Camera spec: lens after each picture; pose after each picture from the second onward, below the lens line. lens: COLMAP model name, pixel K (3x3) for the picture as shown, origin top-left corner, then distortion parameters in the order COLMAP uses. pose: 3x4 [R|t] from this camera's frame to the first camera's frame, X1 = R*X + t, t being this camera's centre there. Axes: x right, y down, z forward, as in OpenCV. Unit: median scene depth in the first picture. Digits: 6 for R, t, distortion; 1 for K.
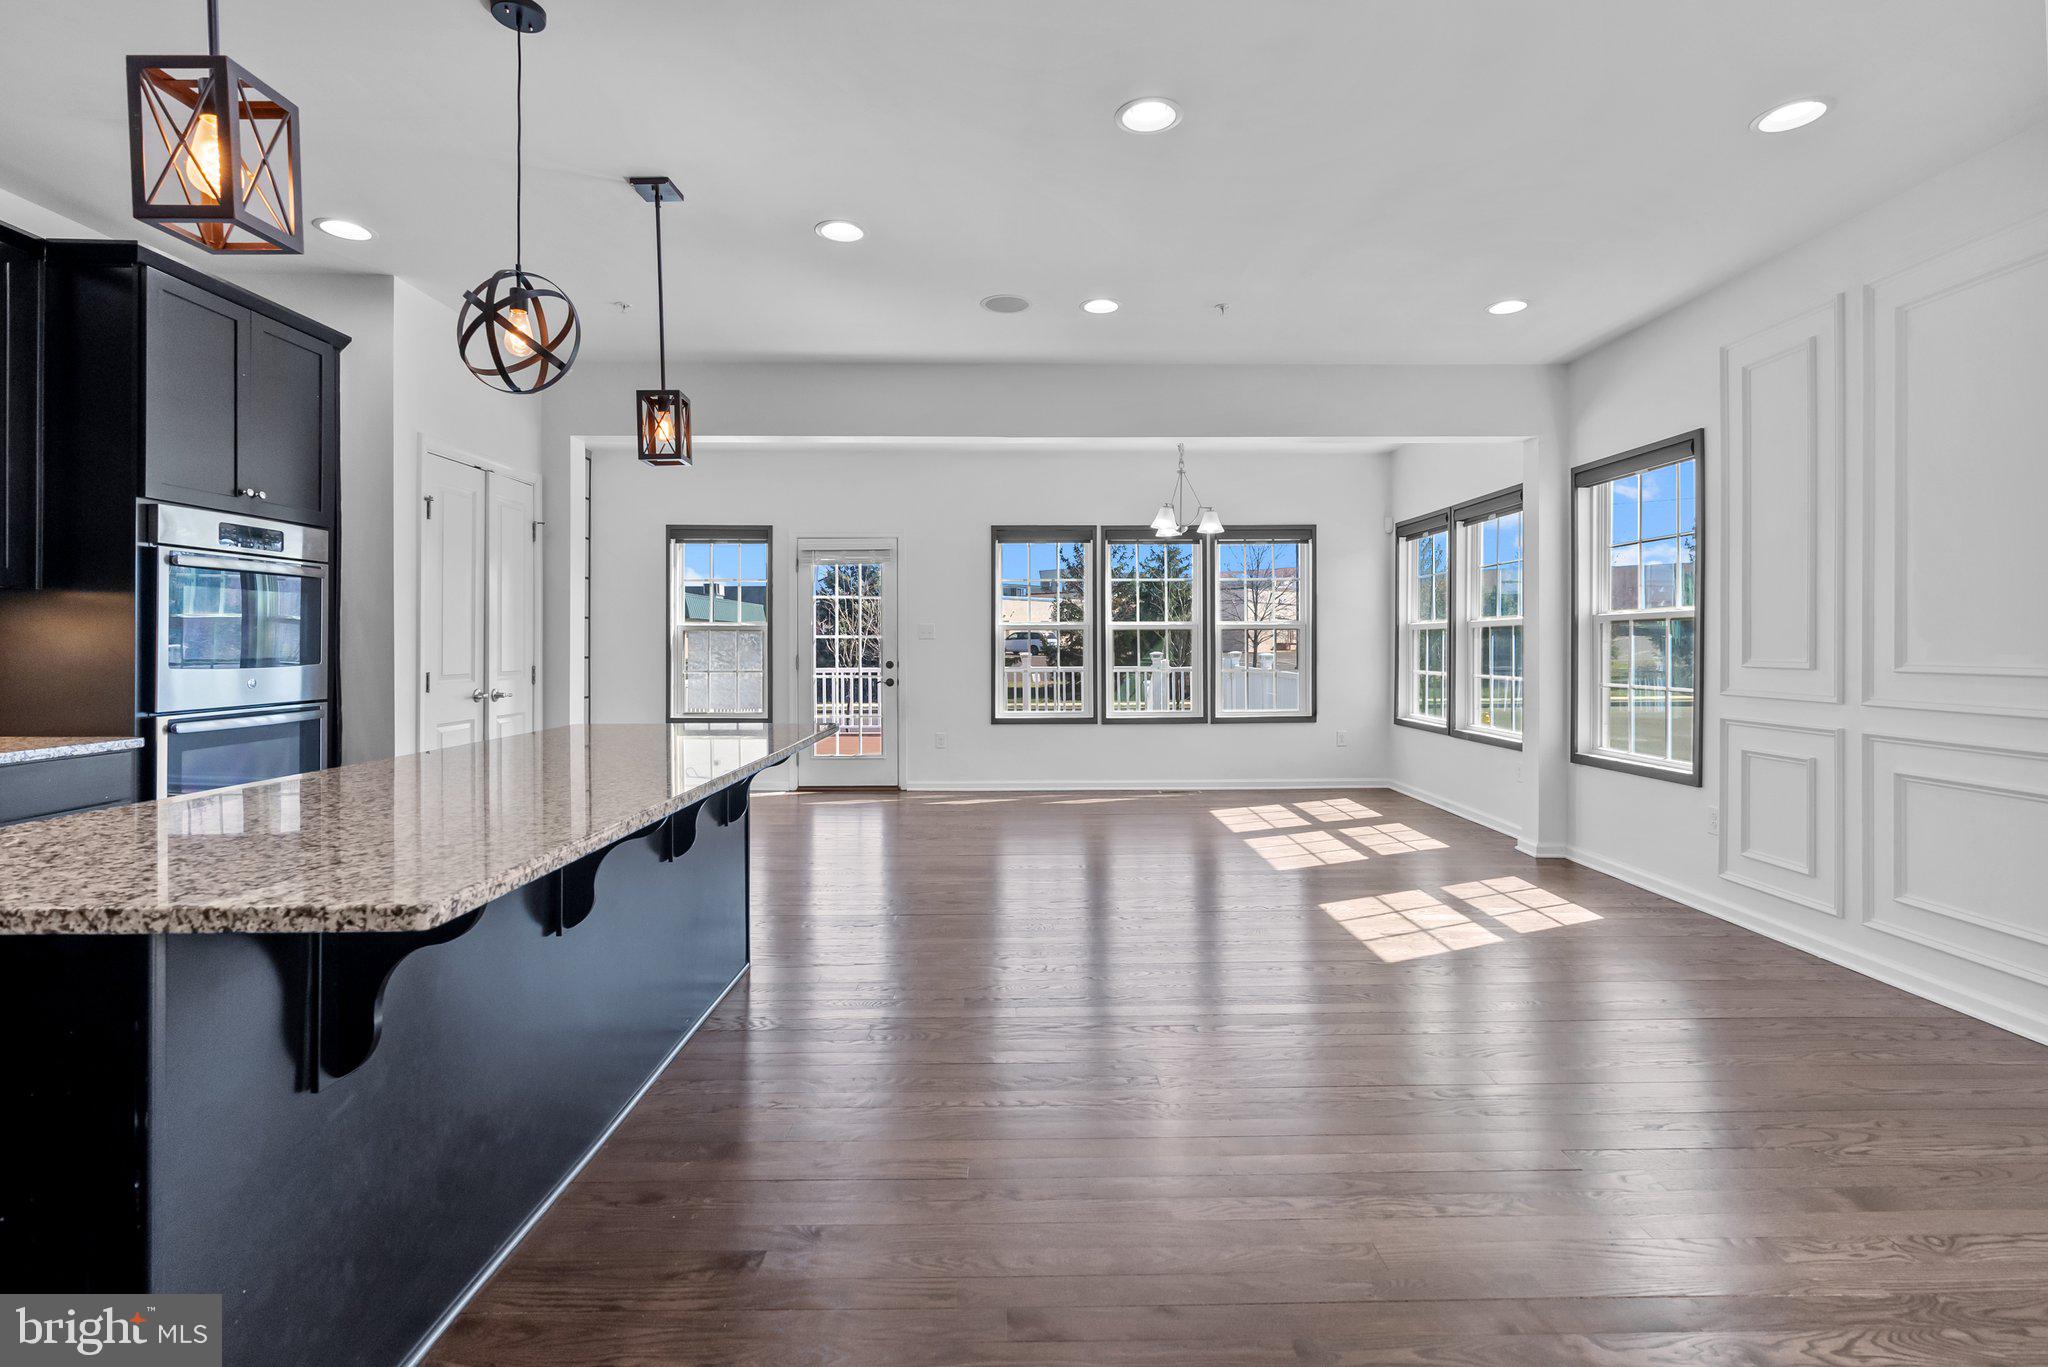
lens RADIAL K [[946.0, 0, 1031.1], [0, 946.0, 643.7], [0, 0, 1]] dist [-0.003030, 0.000364]
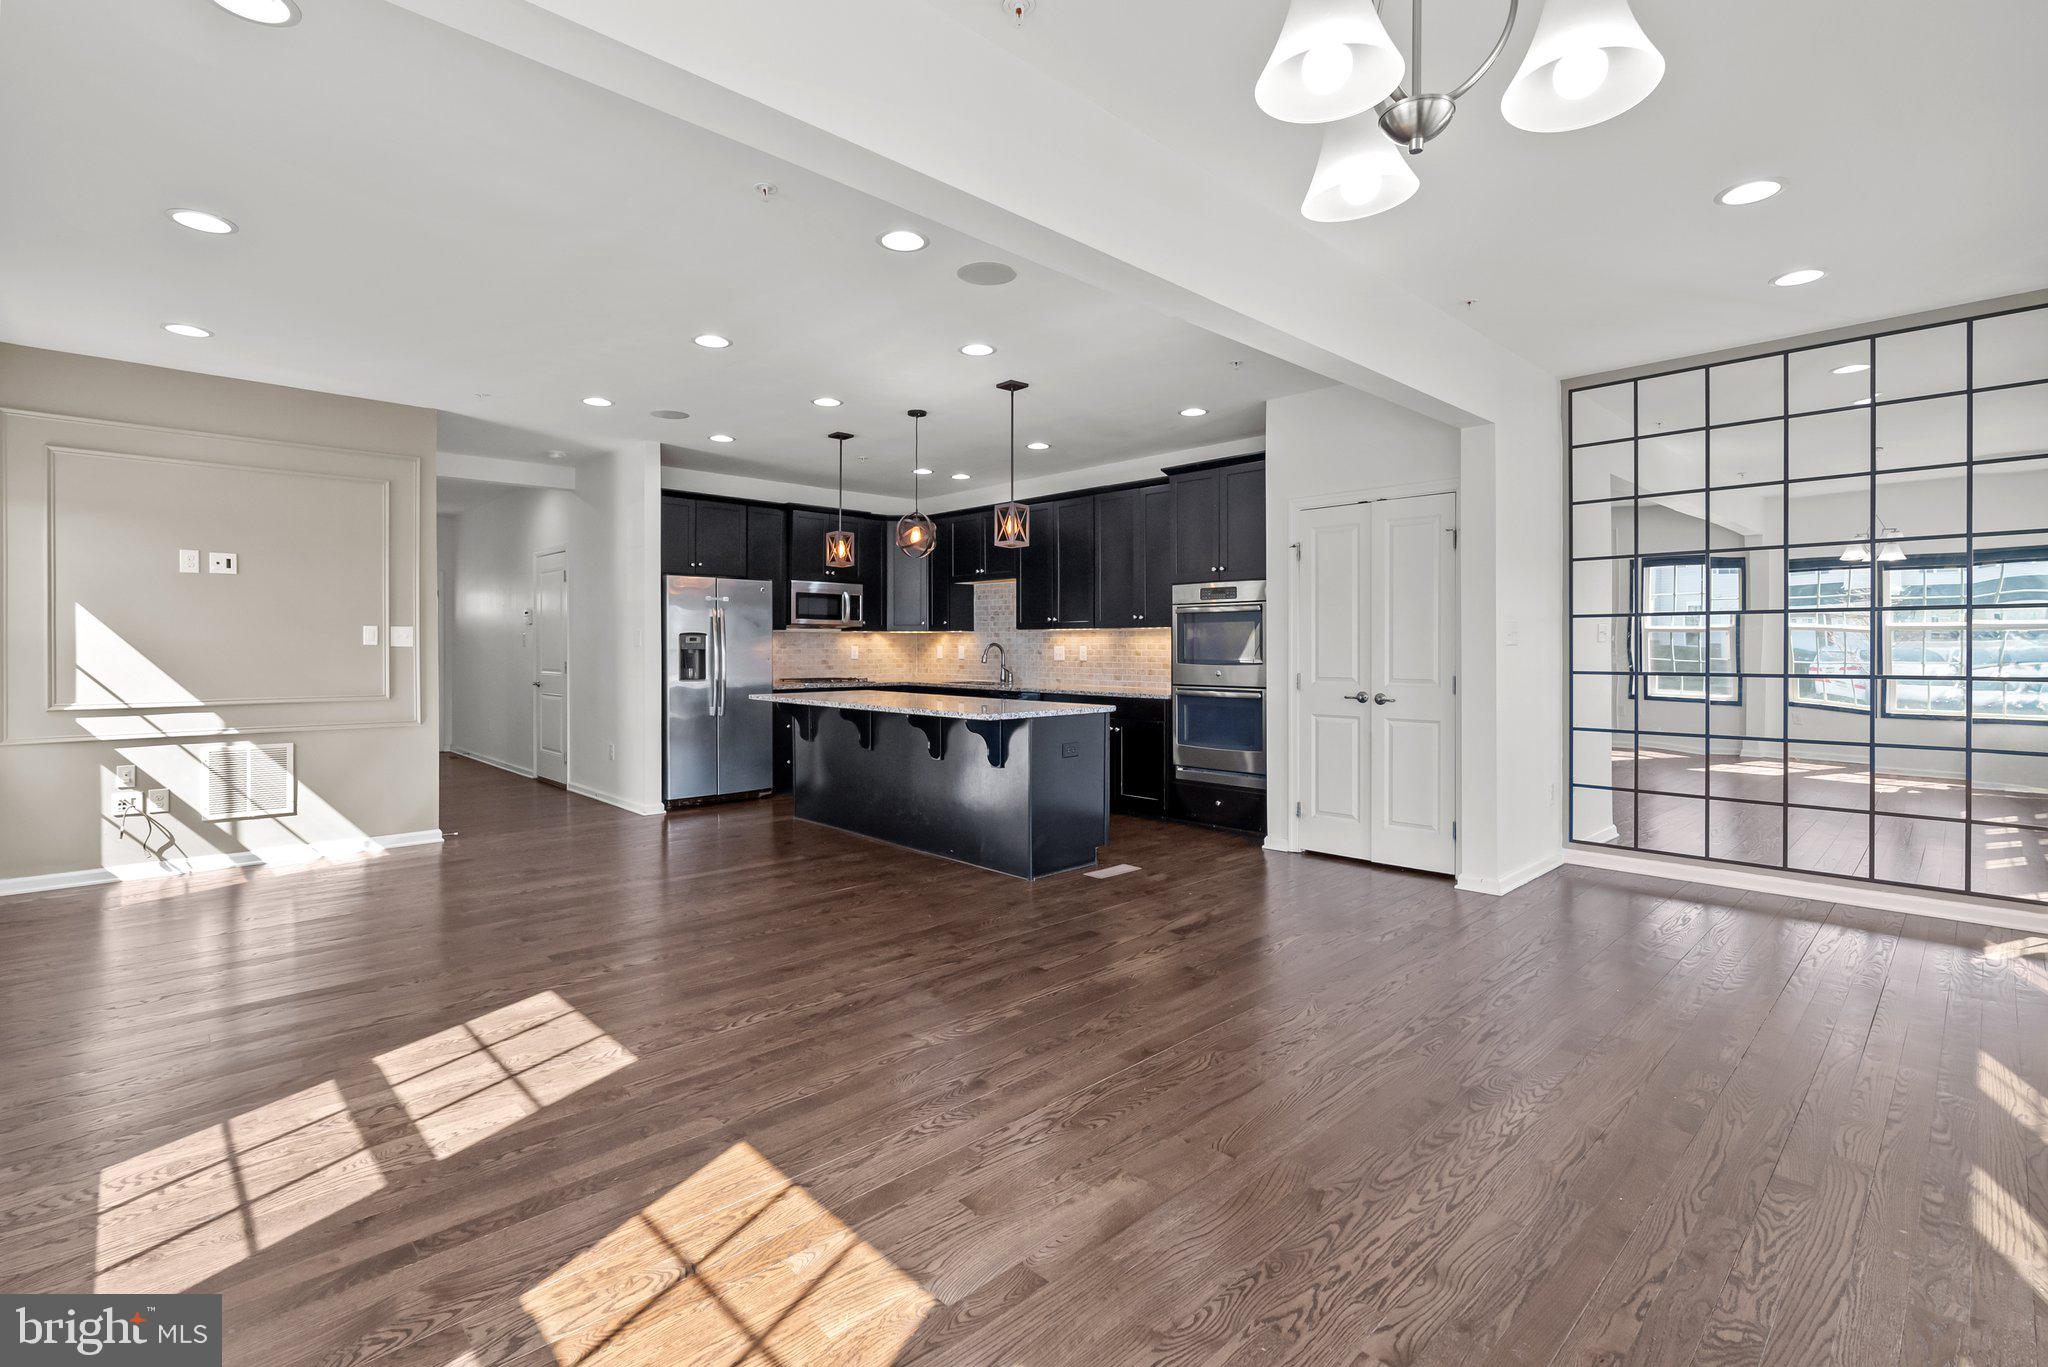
lens RADIAL K [[936.4, 0, 1024.7], [0, 936.4, 670.4], [0, 0, 1]] dist [-0.005903, -0.000372]
pose [[-0.732651, 0.020246, -0.680304, 0.556021], [0.001931, 0.999615, 0.027669, -0.012513], [0.680602, 0.018958, -0.732408, 1.697562]]
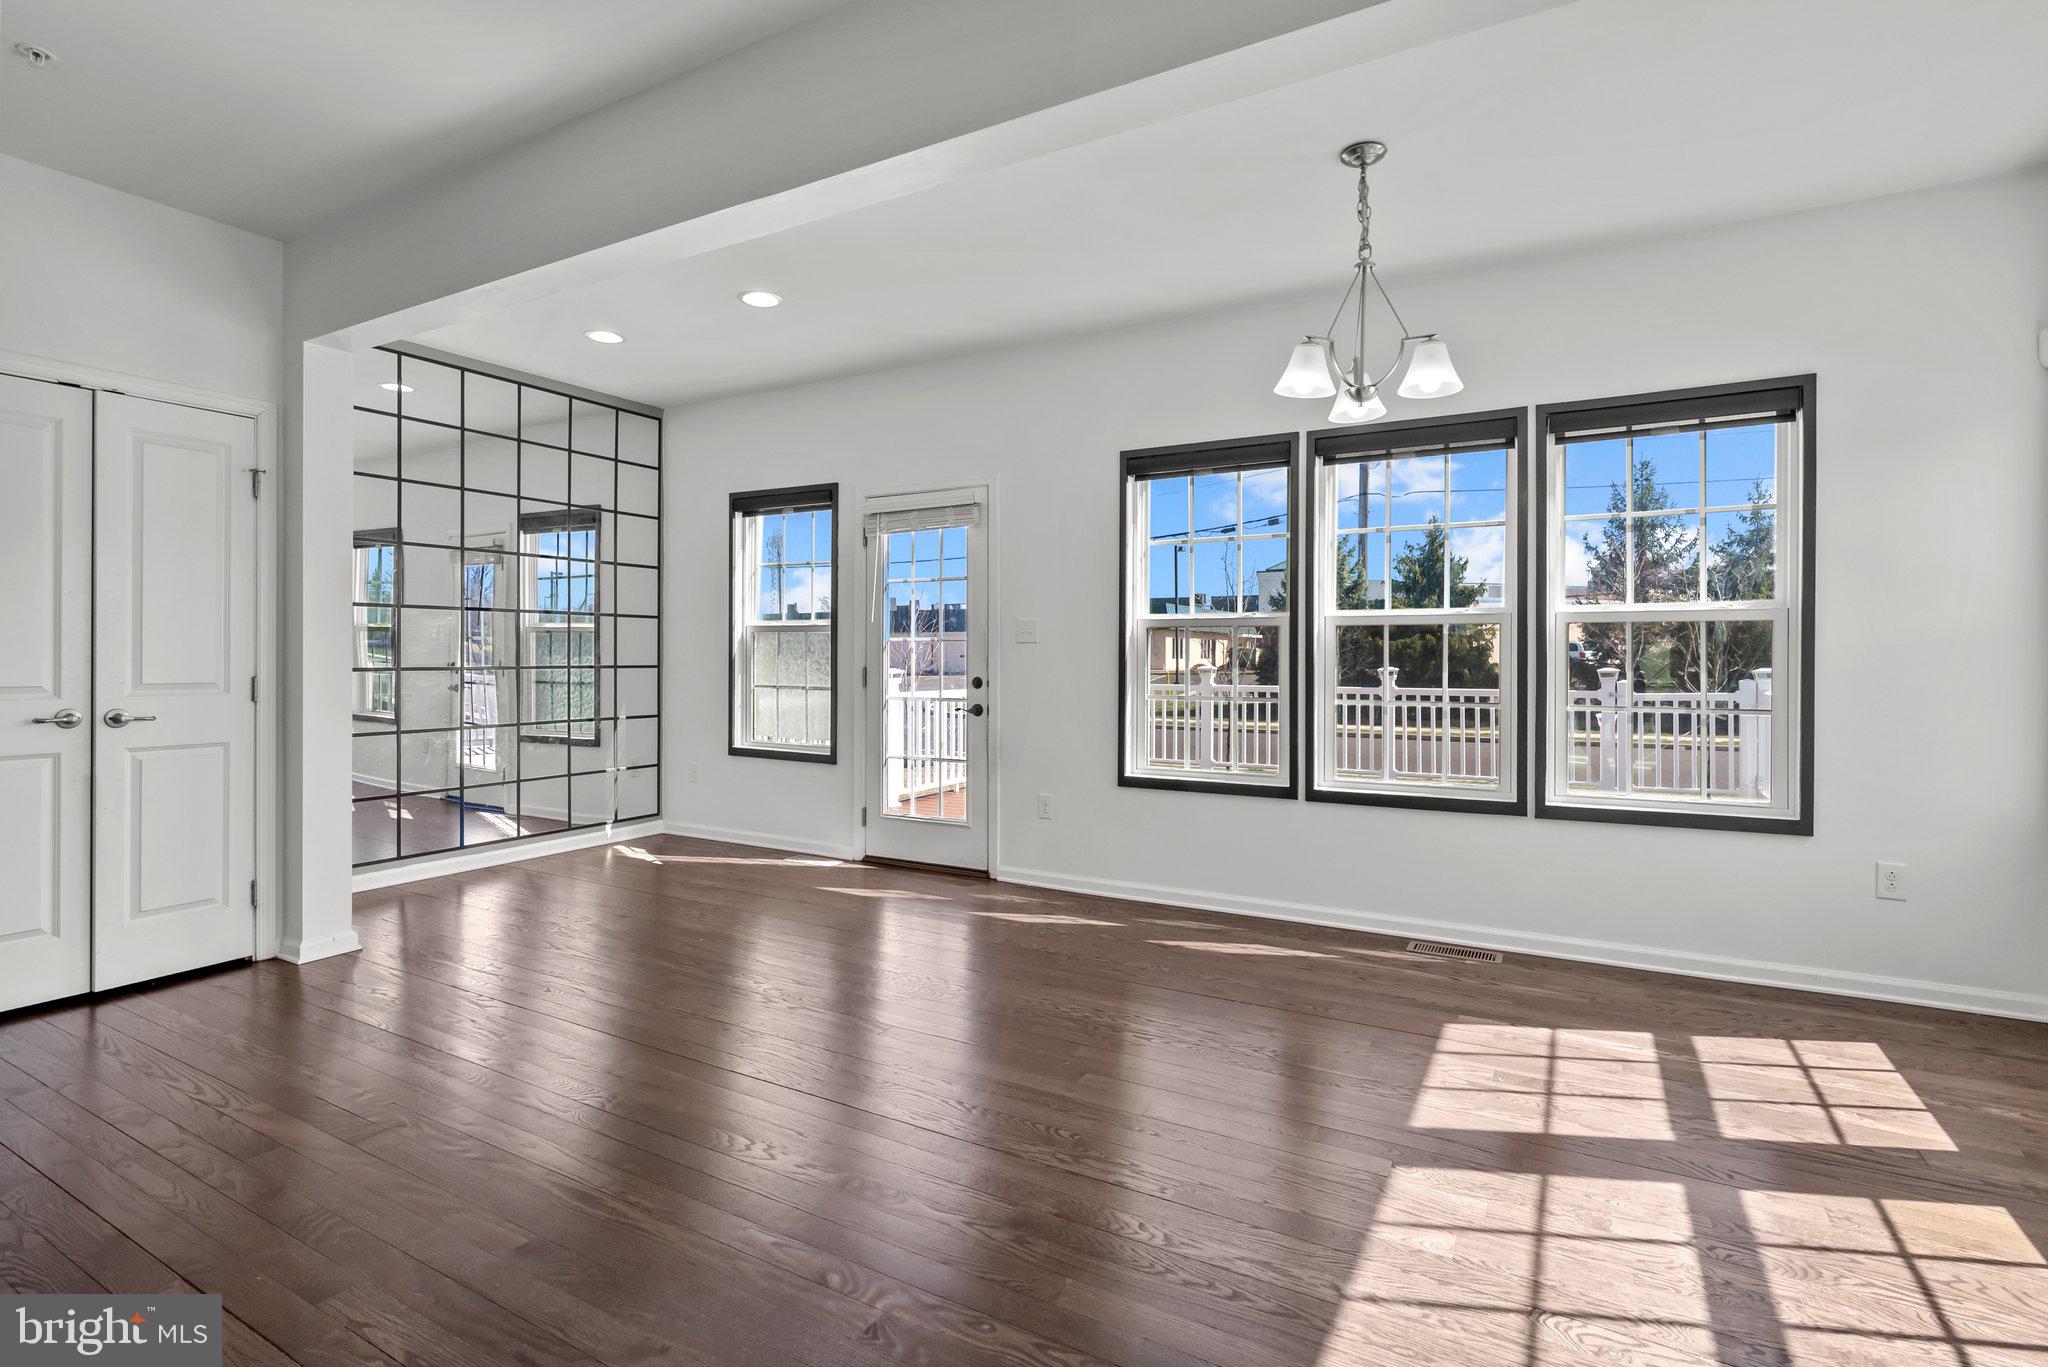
lens RADIAL K [[975.8, 0, 1025.1], [0, 975.8, 653.8], [0, 0, 1]] dist [-0.006044, -0.000155]
pose [[0.861588, 0.003242, -0.507598, 0.399403], [-0.004764, 0.999987, -0.001699, 0.006510], [0.507586, 0.003882, 0.861592, 0.810917]]
